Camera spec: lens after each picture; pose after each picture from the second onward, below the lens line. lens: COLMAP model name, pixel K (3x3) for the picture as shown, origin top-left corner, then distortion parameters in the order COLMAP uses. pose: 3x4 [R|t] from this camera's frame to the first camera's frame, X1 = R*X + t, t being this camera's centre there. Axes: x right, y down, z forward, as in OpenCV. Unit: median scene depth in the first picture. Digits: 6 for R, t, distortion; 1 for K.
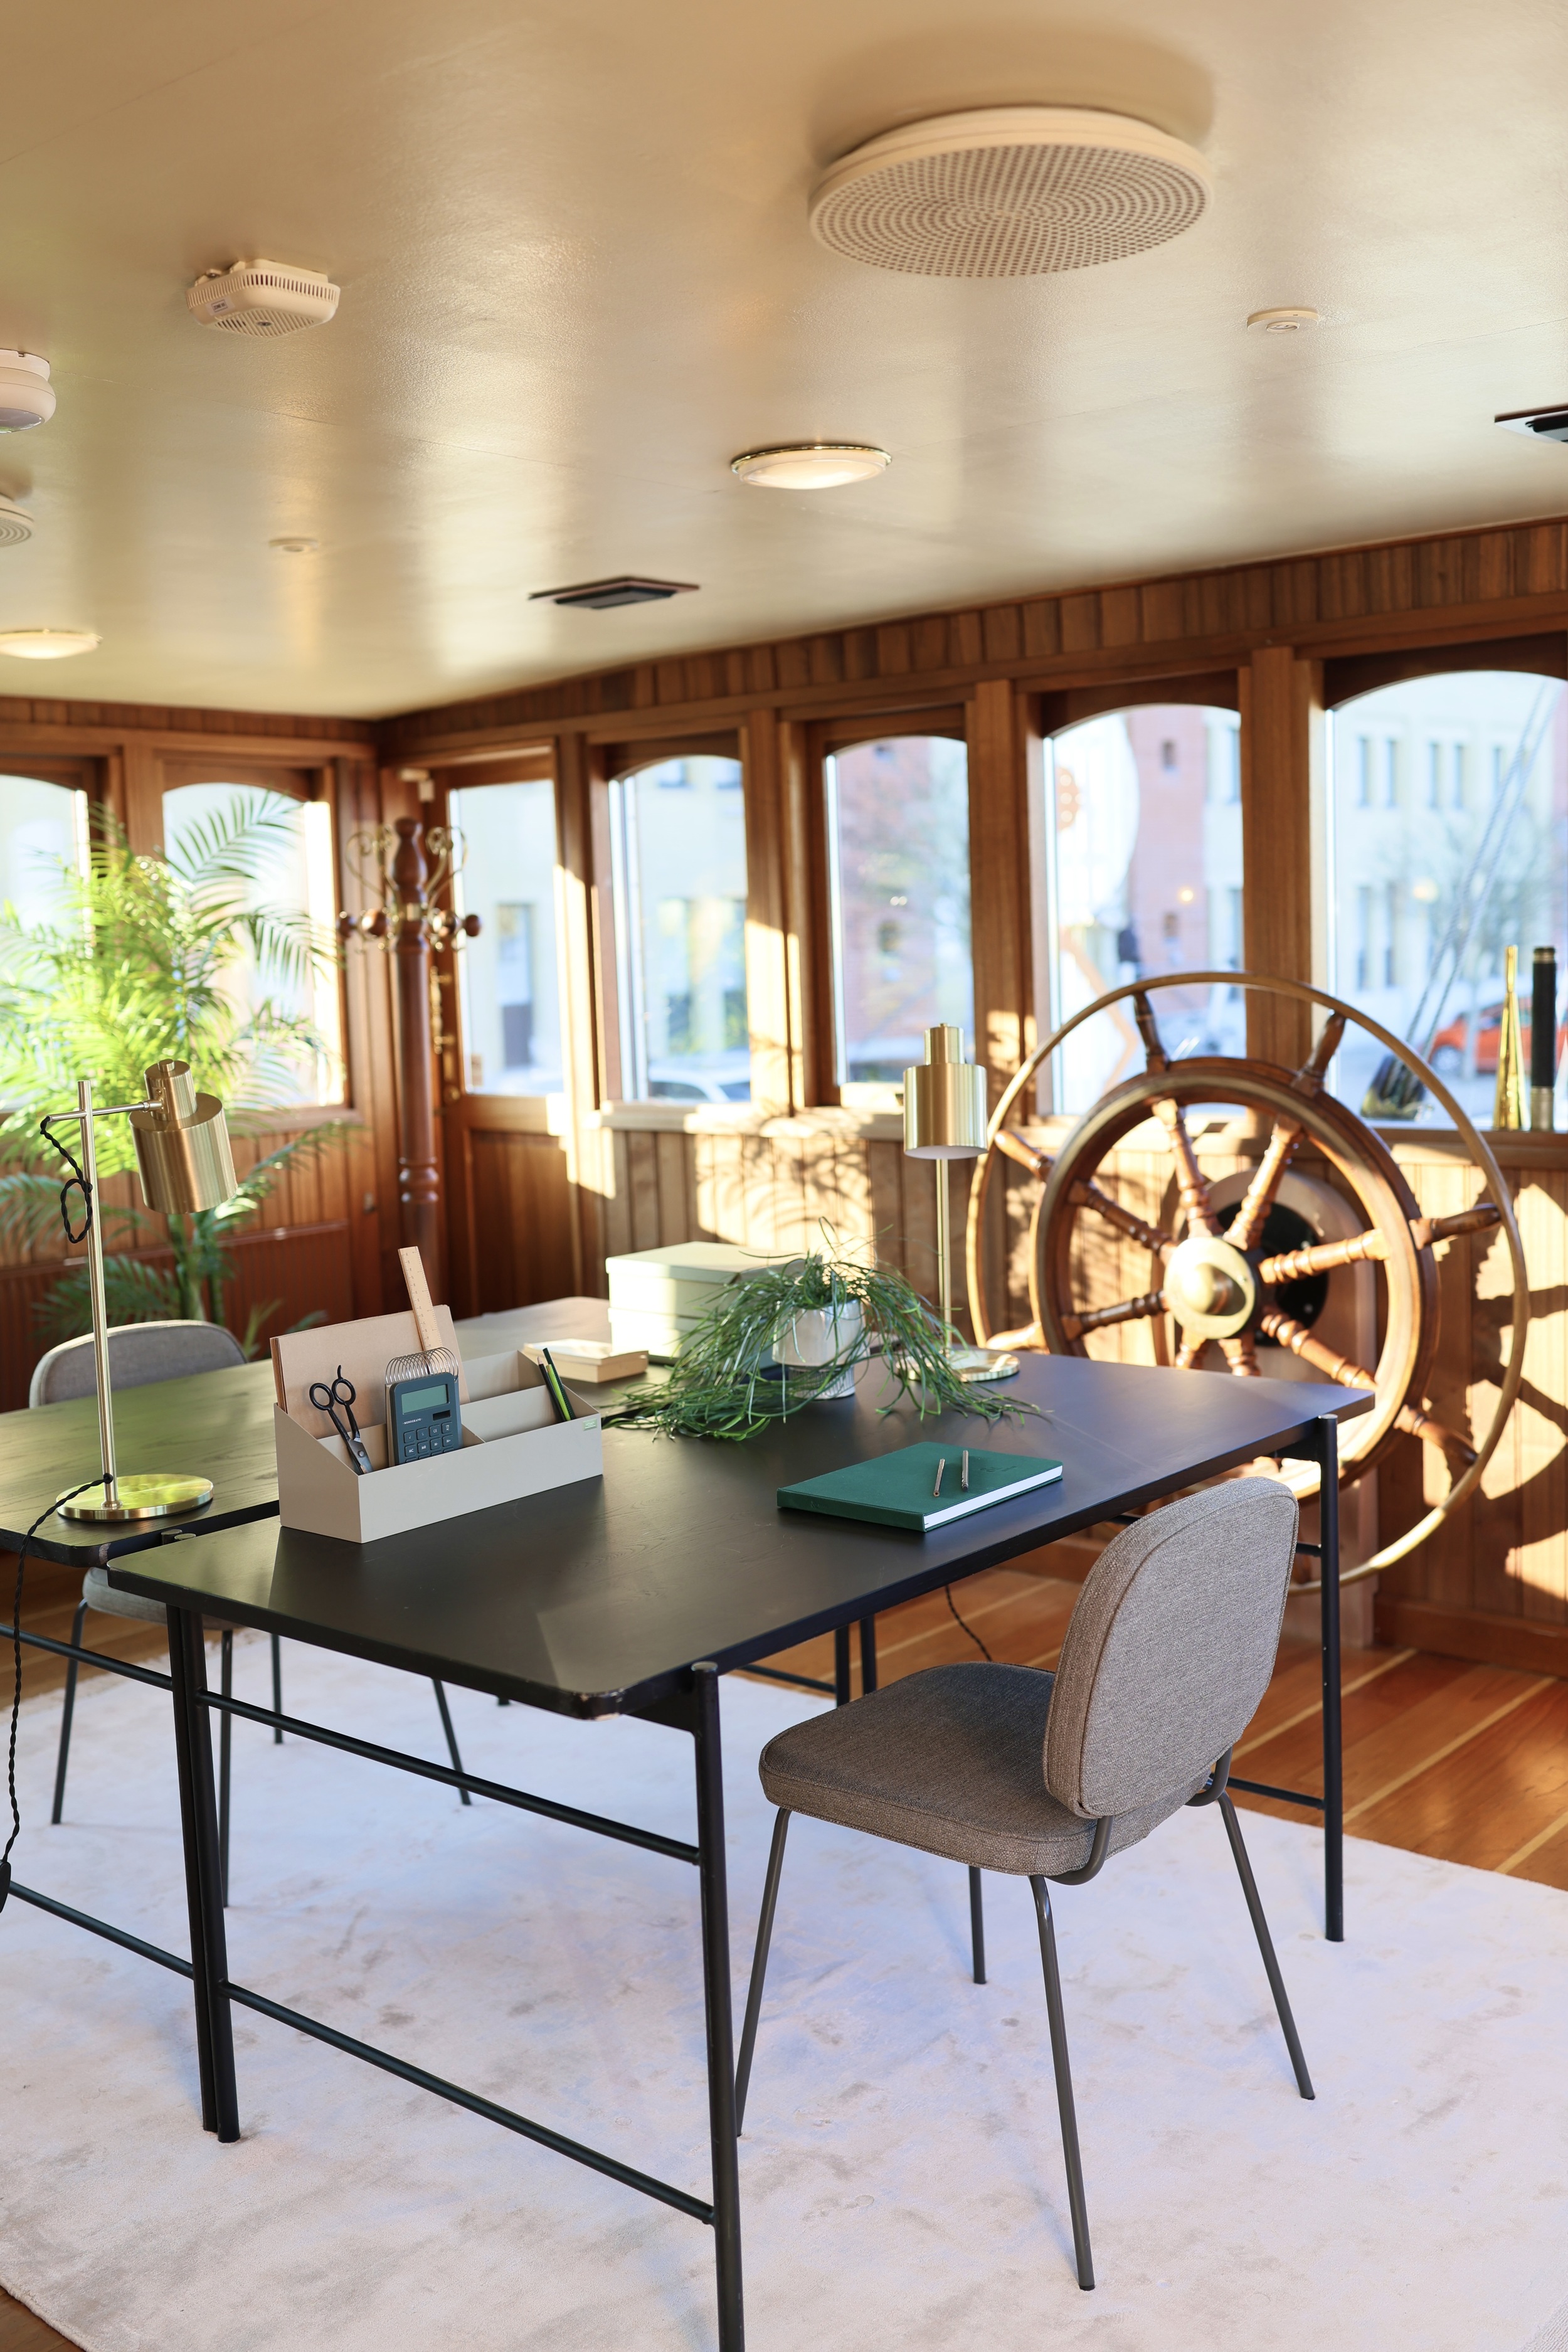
lens RADIAL K [[2230.4, 0, 778.4], [0, 2230.4, 1177.7], [0, 0, 1]] dist [-0.000778, 0.000000]
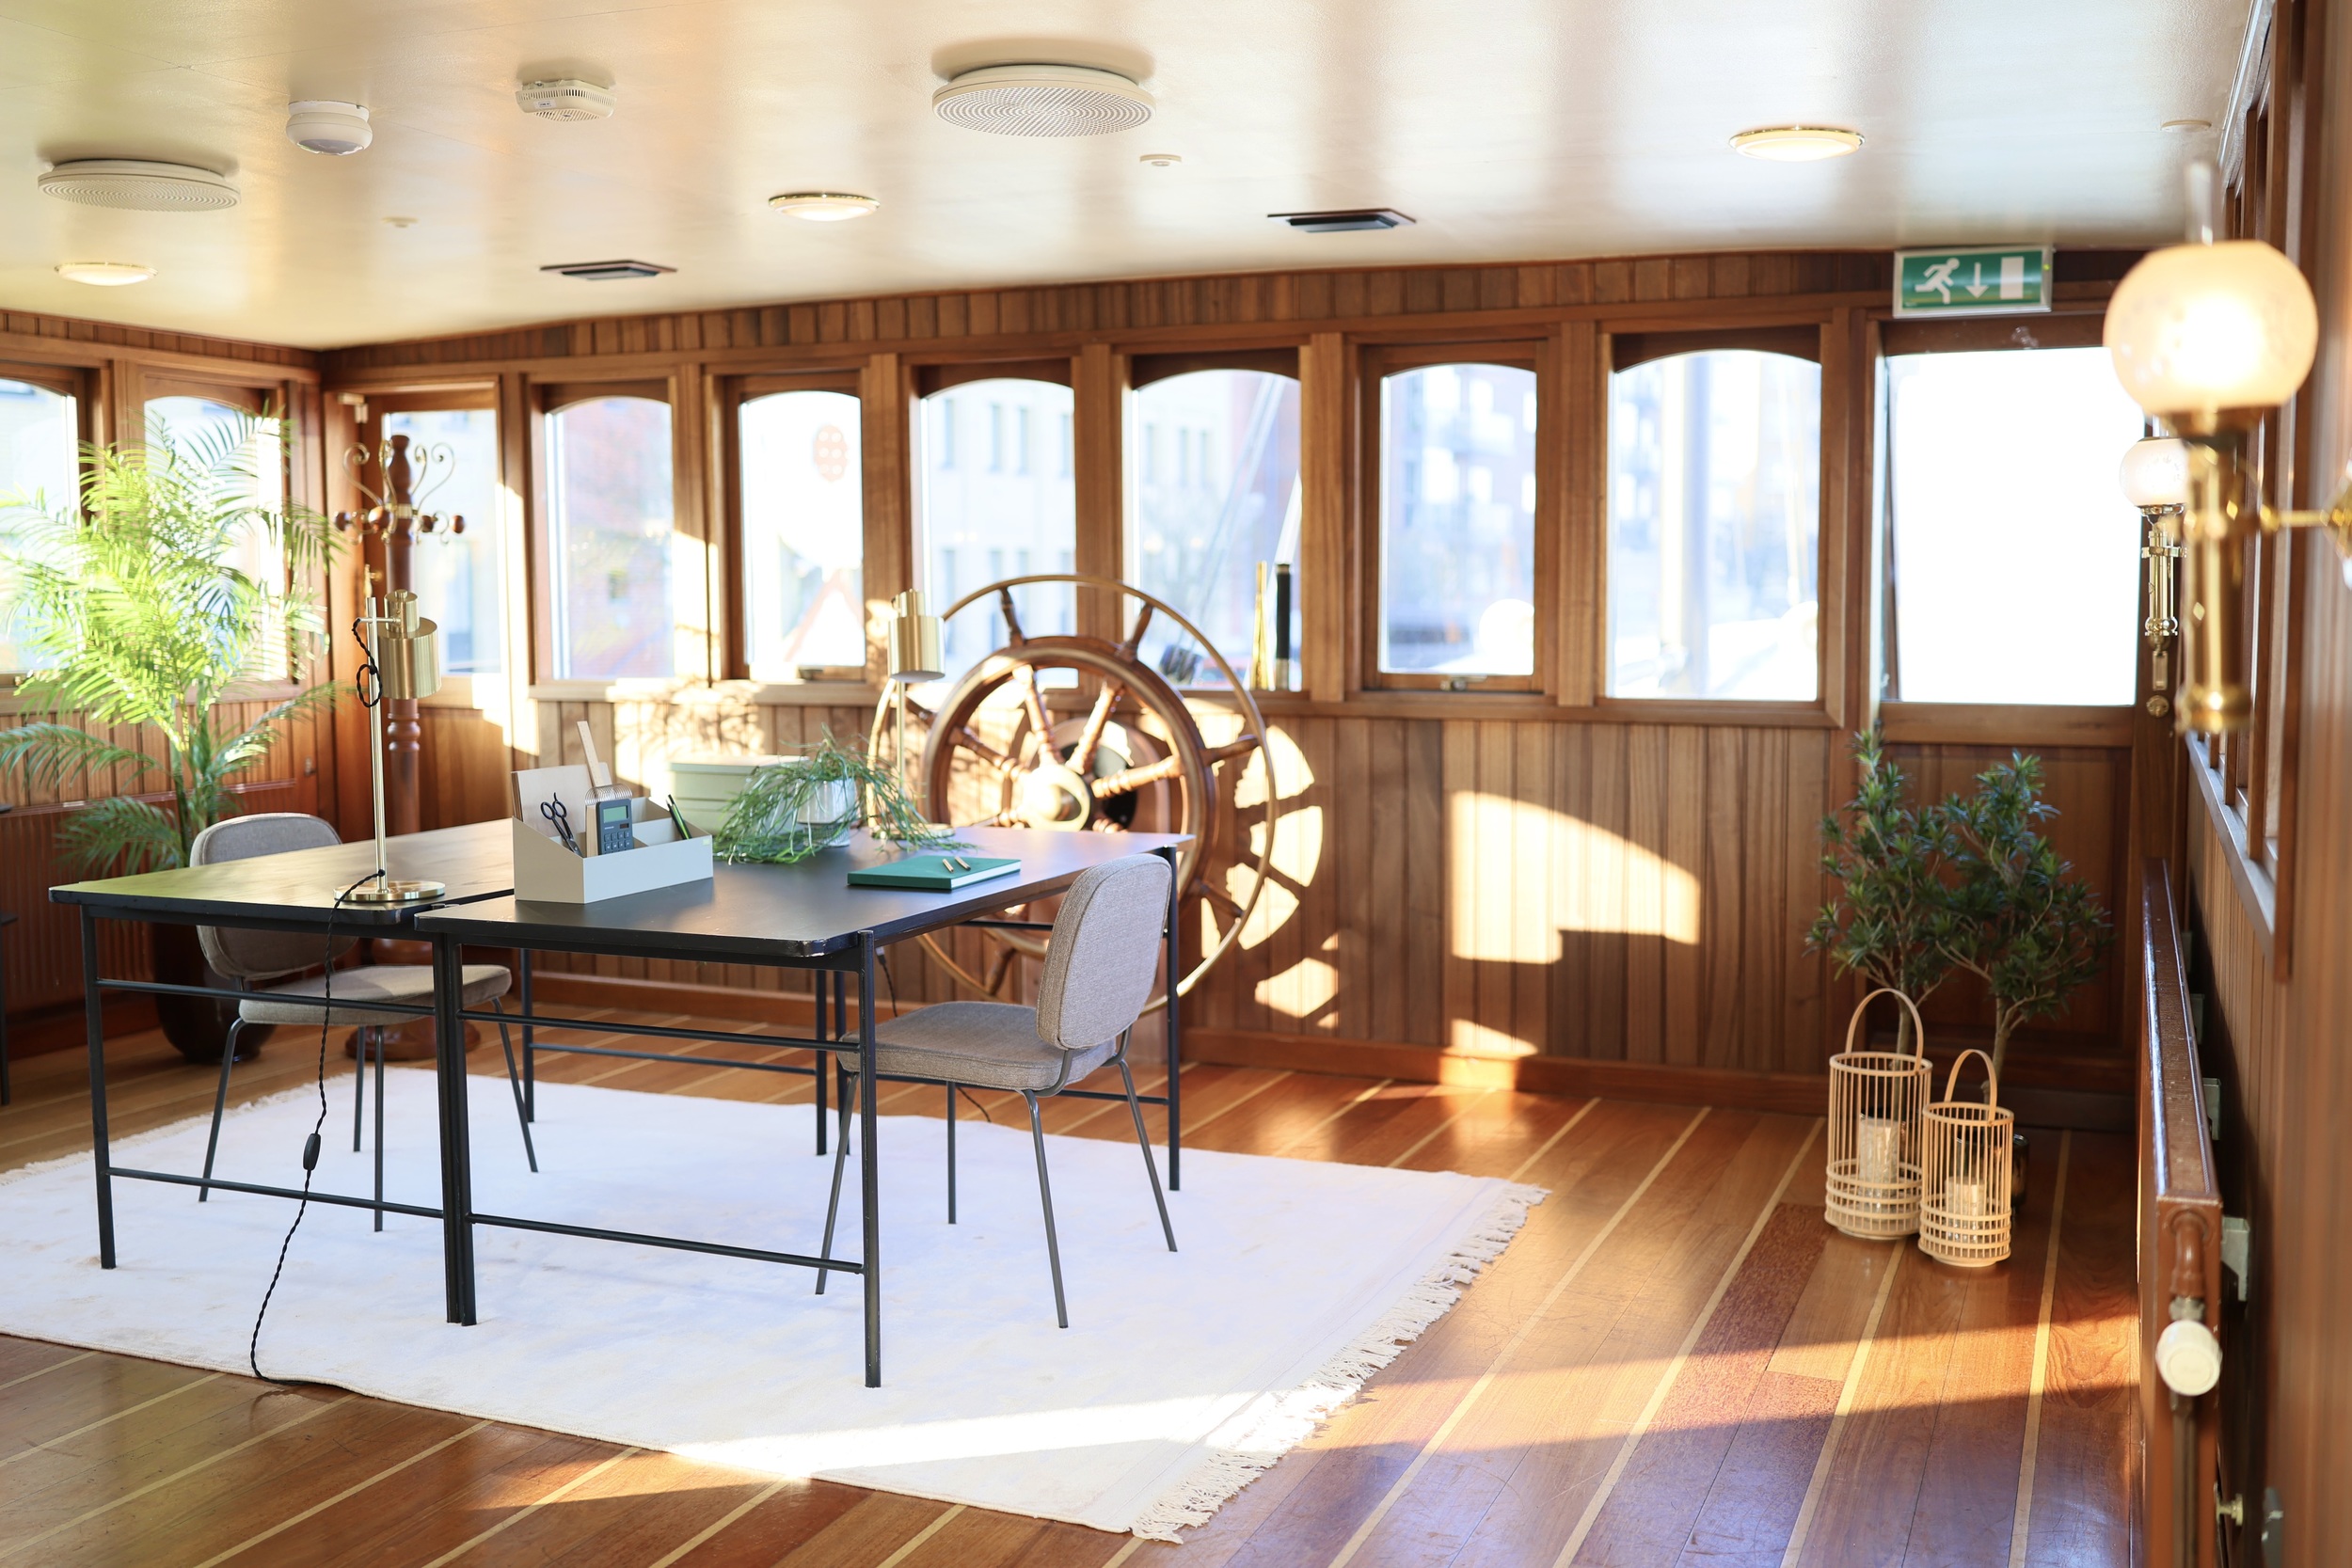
lens RADIAL K [[2230.2, 0, 1187.9], [0, 2230.2, 775.1], [0, 0, 1]] dist [-0.000778, 0.000000]
pose [[0.950005, 0.004765, 0.312199, -0.148155], [0.004216, 0.999597, -0.028084, 0.066297], [-0.312207, 0.027996, 0.949602, -0.312291]]
